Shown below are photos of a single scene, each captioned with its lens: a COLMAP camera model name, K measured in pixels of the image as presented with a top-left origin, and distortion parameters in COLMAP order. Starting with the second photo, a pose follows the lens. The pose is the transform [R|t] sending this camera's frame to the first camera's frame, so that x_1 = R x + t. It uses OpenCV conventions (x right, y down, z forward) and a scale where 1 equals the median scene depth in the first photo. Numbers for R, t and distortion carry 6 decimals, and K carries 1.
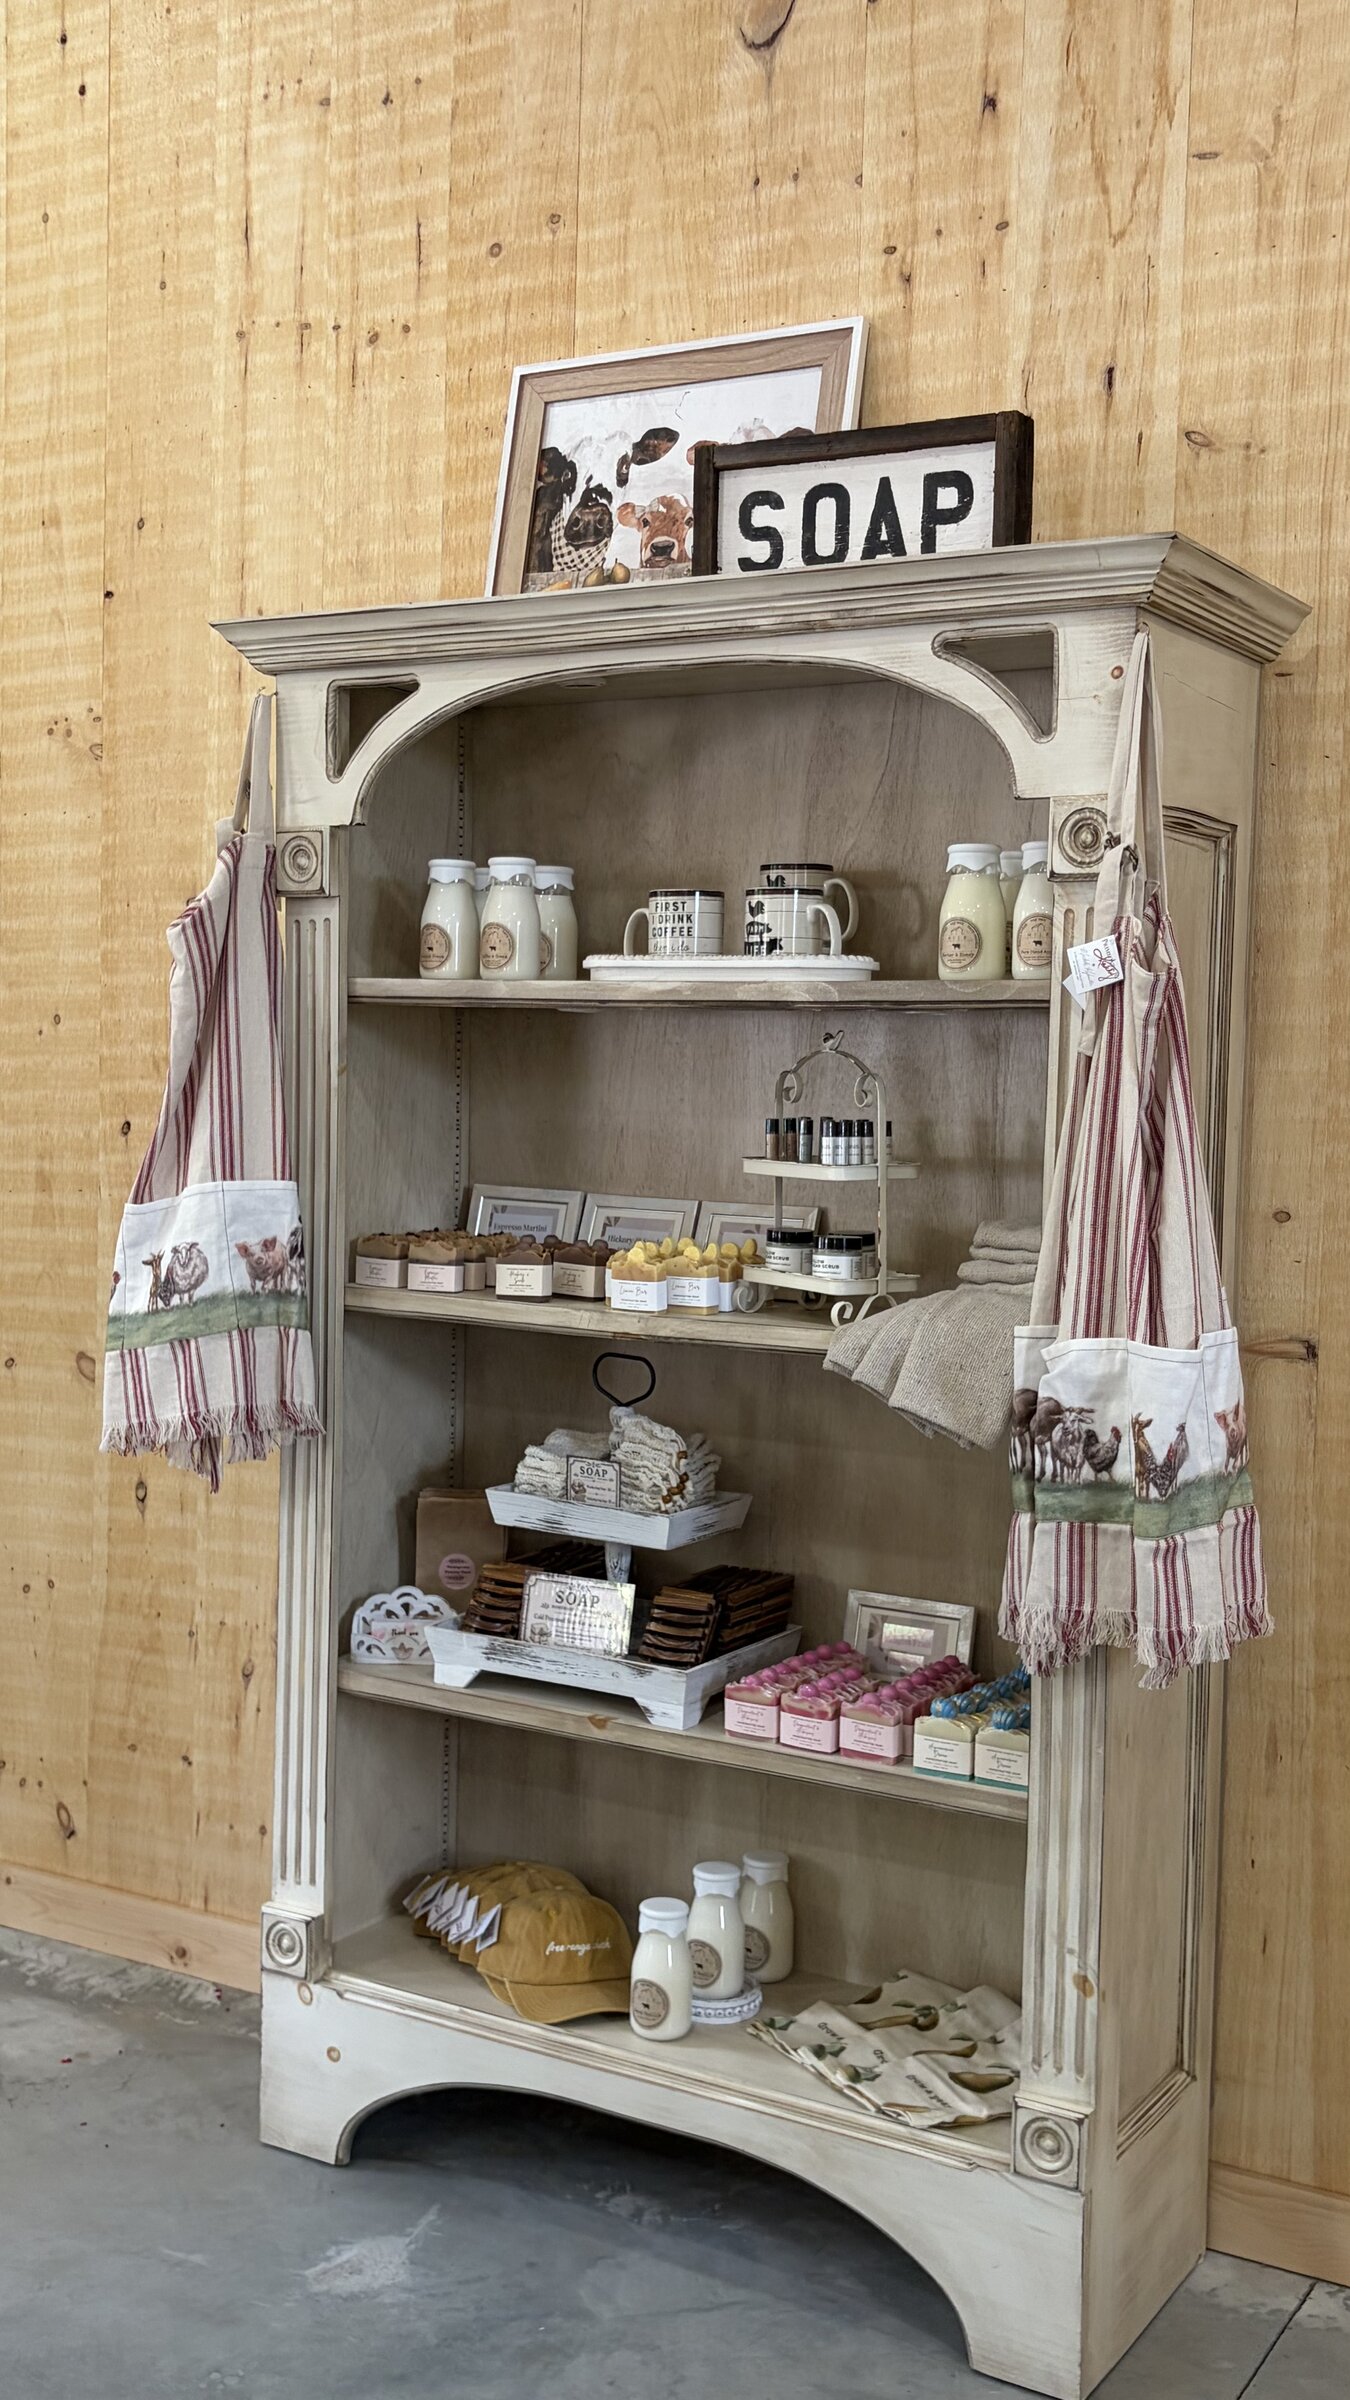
lens RADIAL K [[2413.3, 0, 675.0], [0, 2413.3, 1200.0], [0, 0, 1]] dist [0.022444, -0.001477]
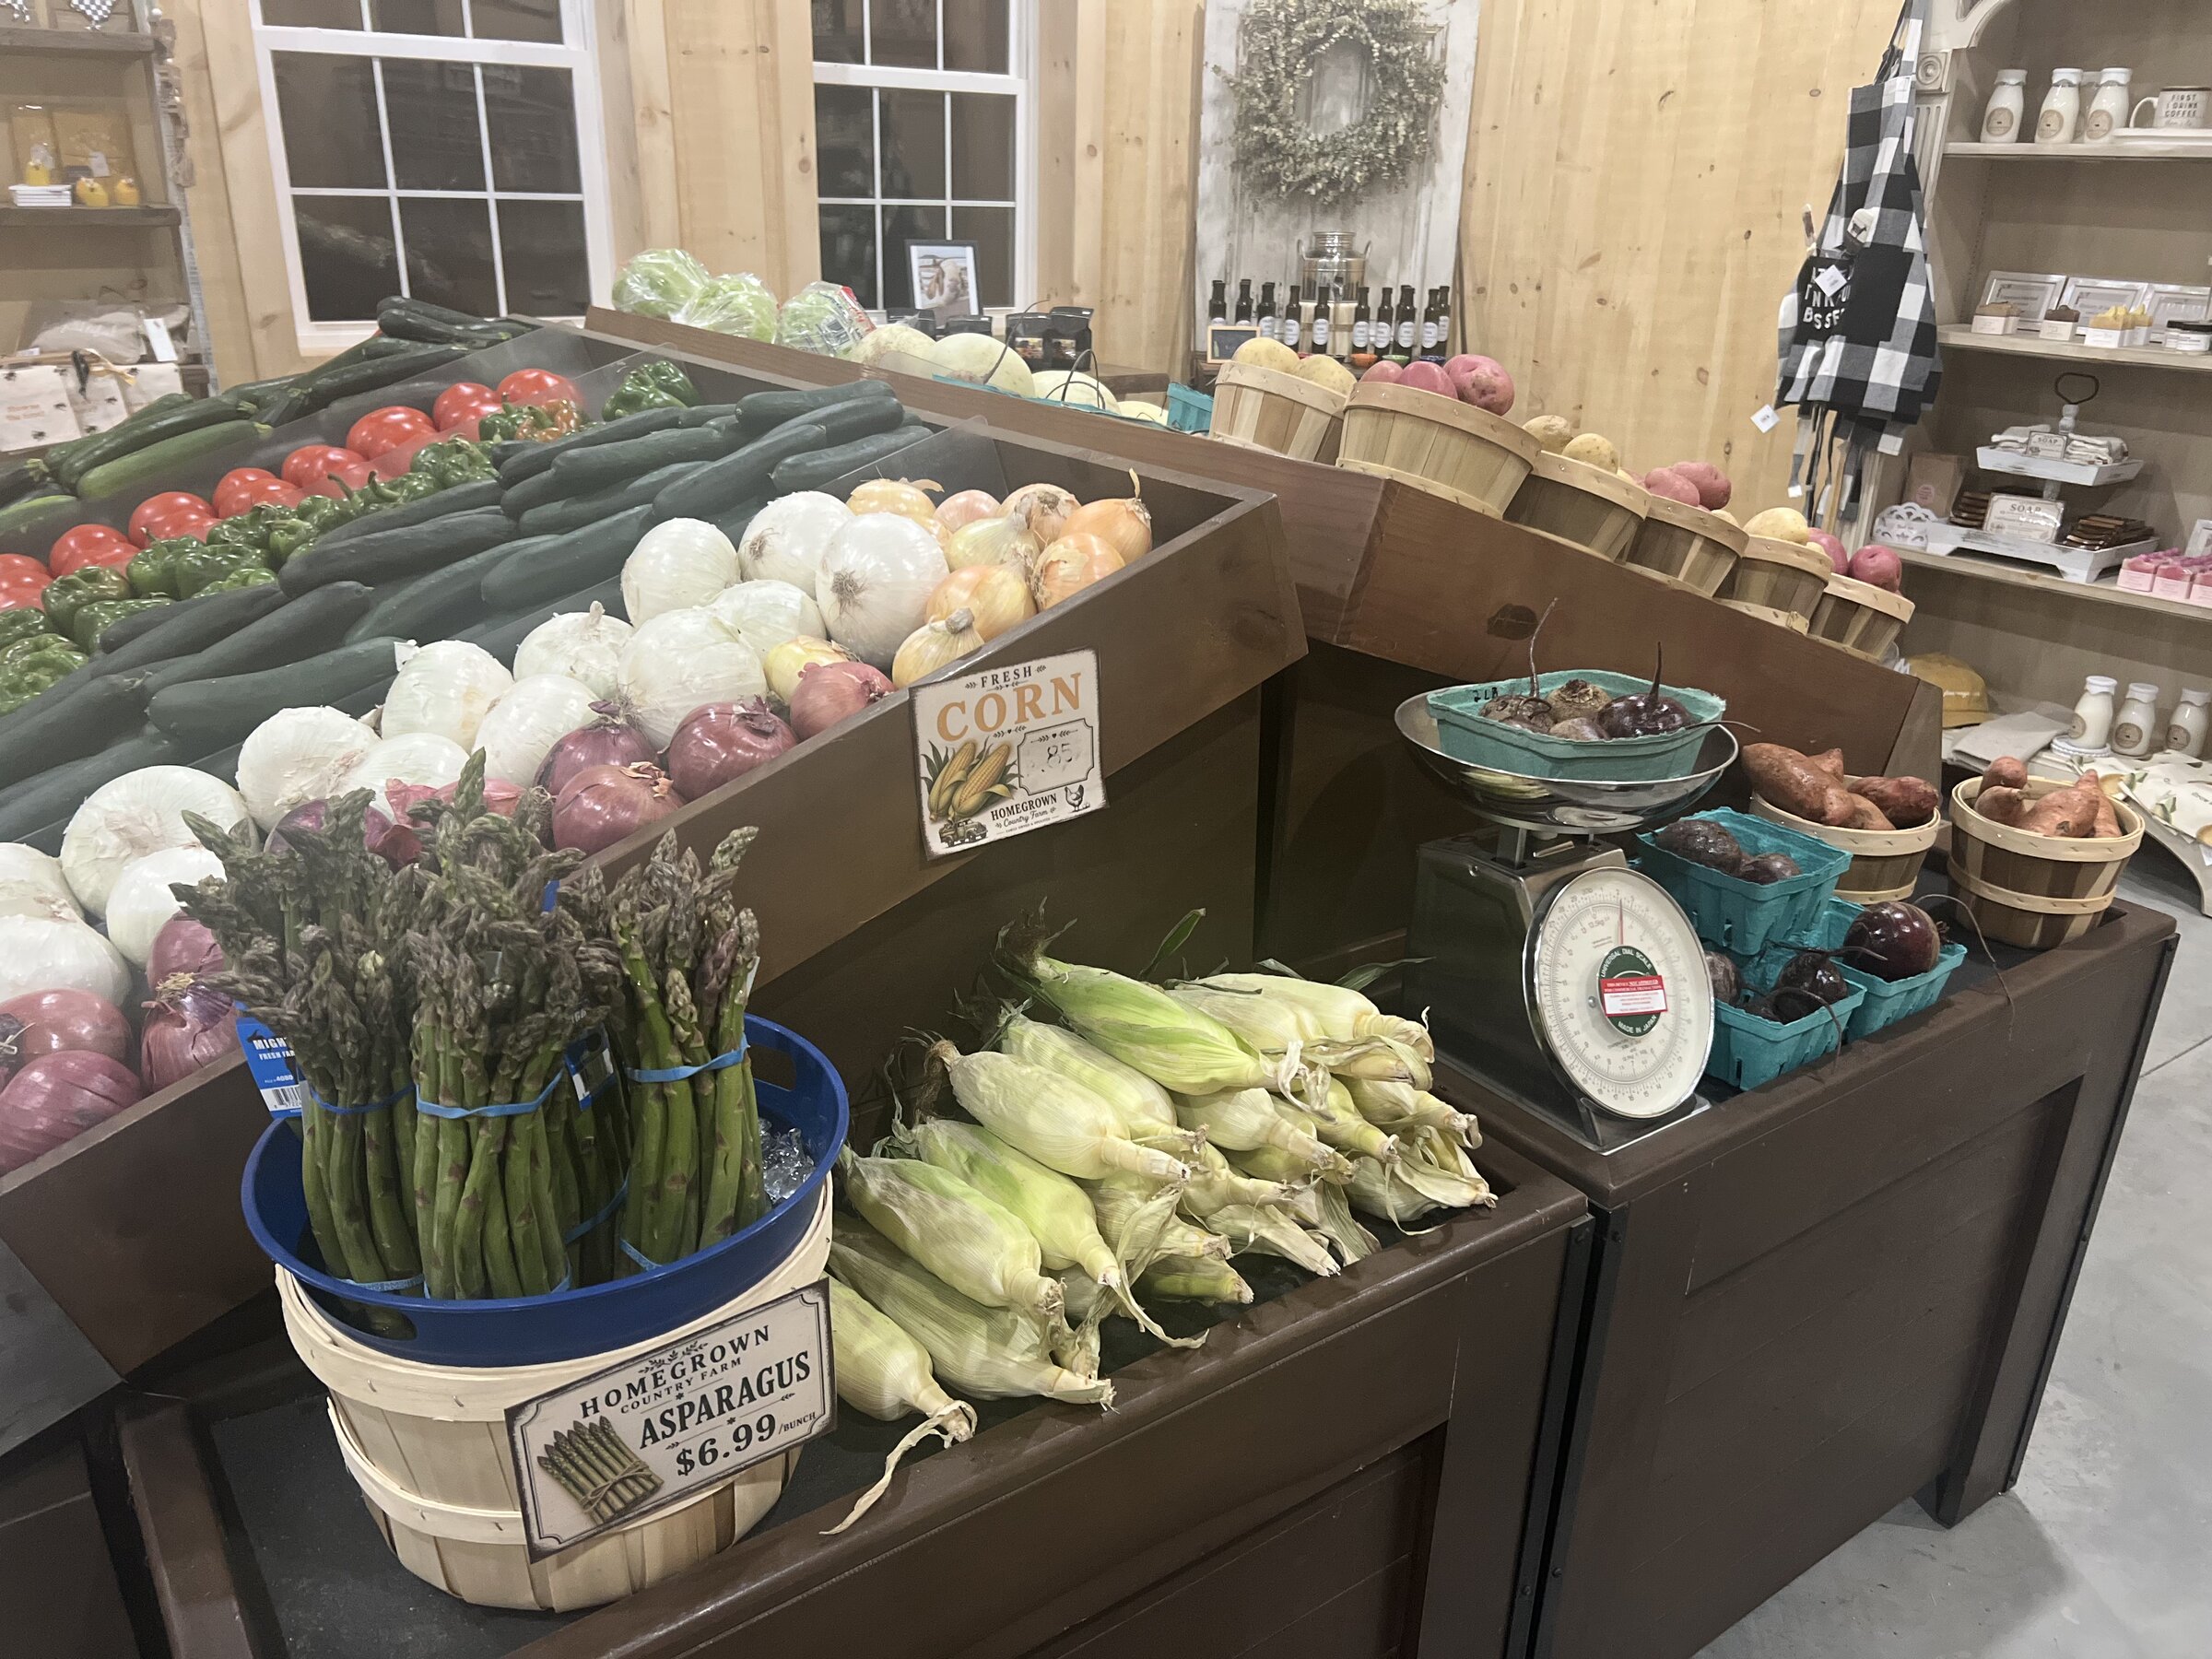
lens RADIAL K [[1667.6, 0, 1106.0], [0, 1667.6, 829.5], [0, 0, 1]] dist [0.023954, -0.024842]
pose [[0.916528, 0.141101, -0.374254, -0.174898], [-0.021187, 0.951520, 0.306856, 0.021719], [0.399408, -0.273313, 0.875085, -0.461538]]
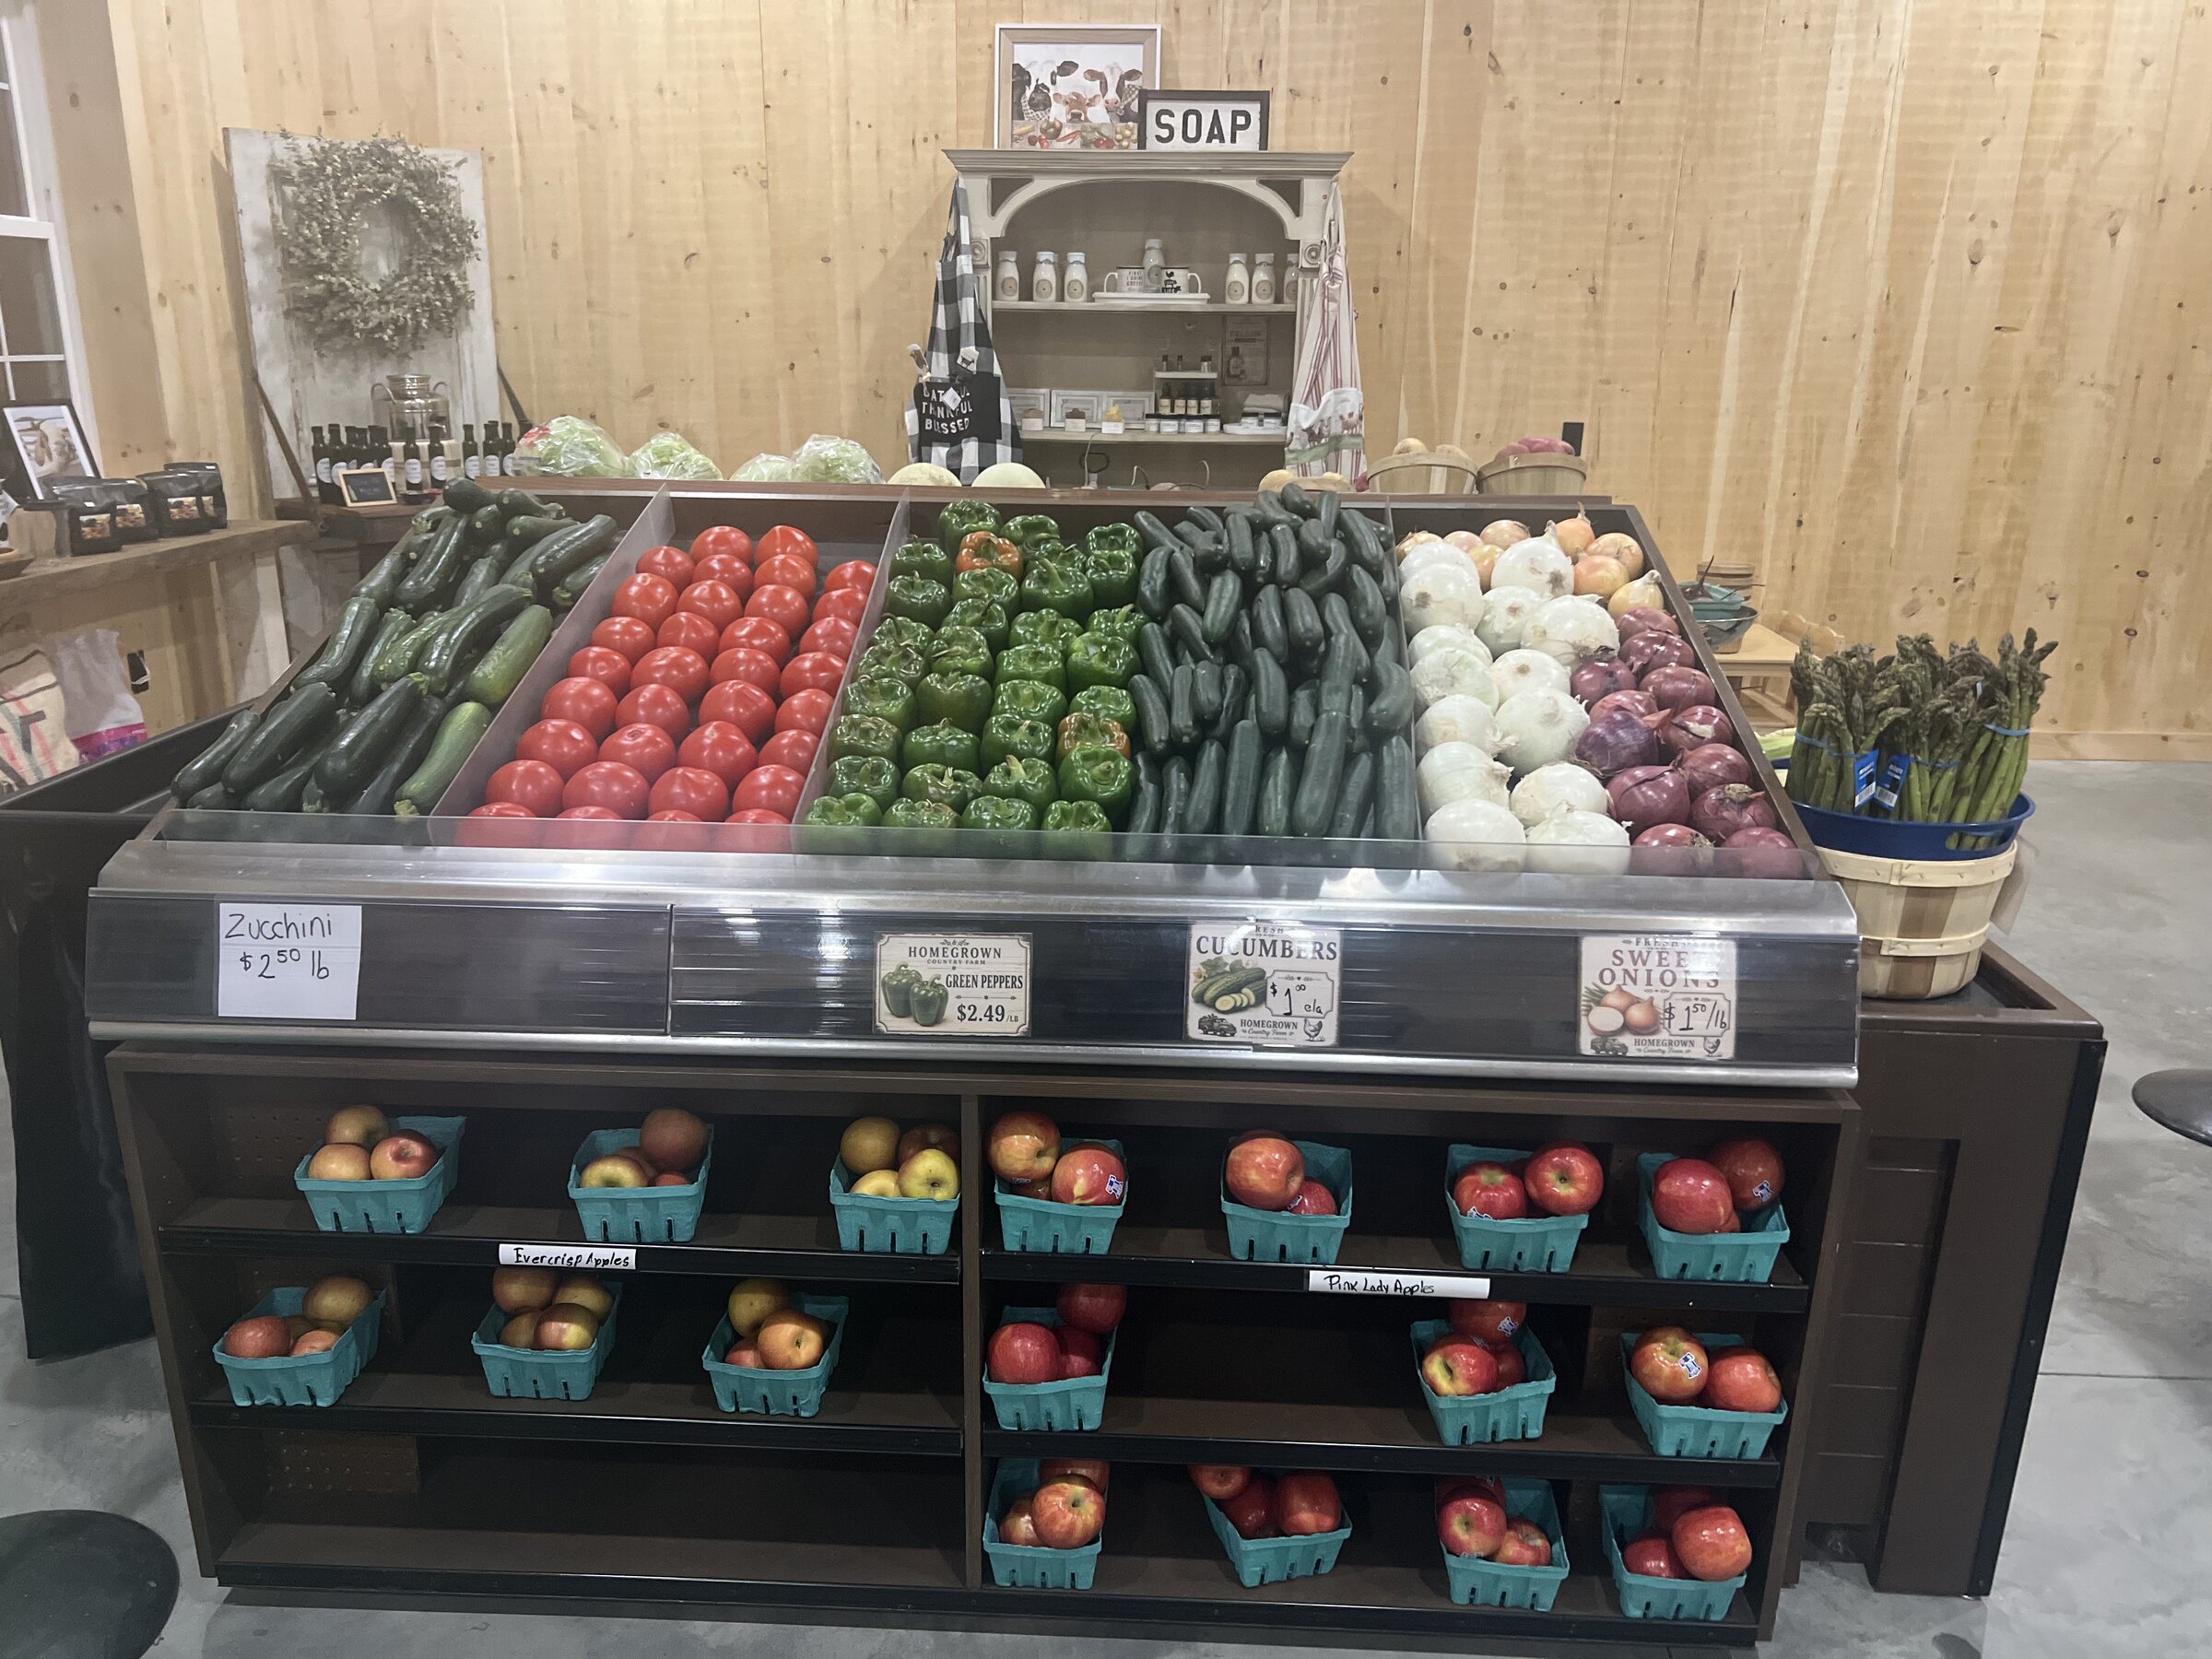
lens RADIAL K [[1667.6, 0, 1106.0], [0, 1667.6, 829.5], [0, 0, 1]] dist [0.023954, -0.024842]
pose [[0.887240, -0.146711, 0.437357, -0.884476], [0.036166, 0.967283, 0.251107, 0.006772], [-0.459888, -0.206975, 0.863519, -0.674812]]
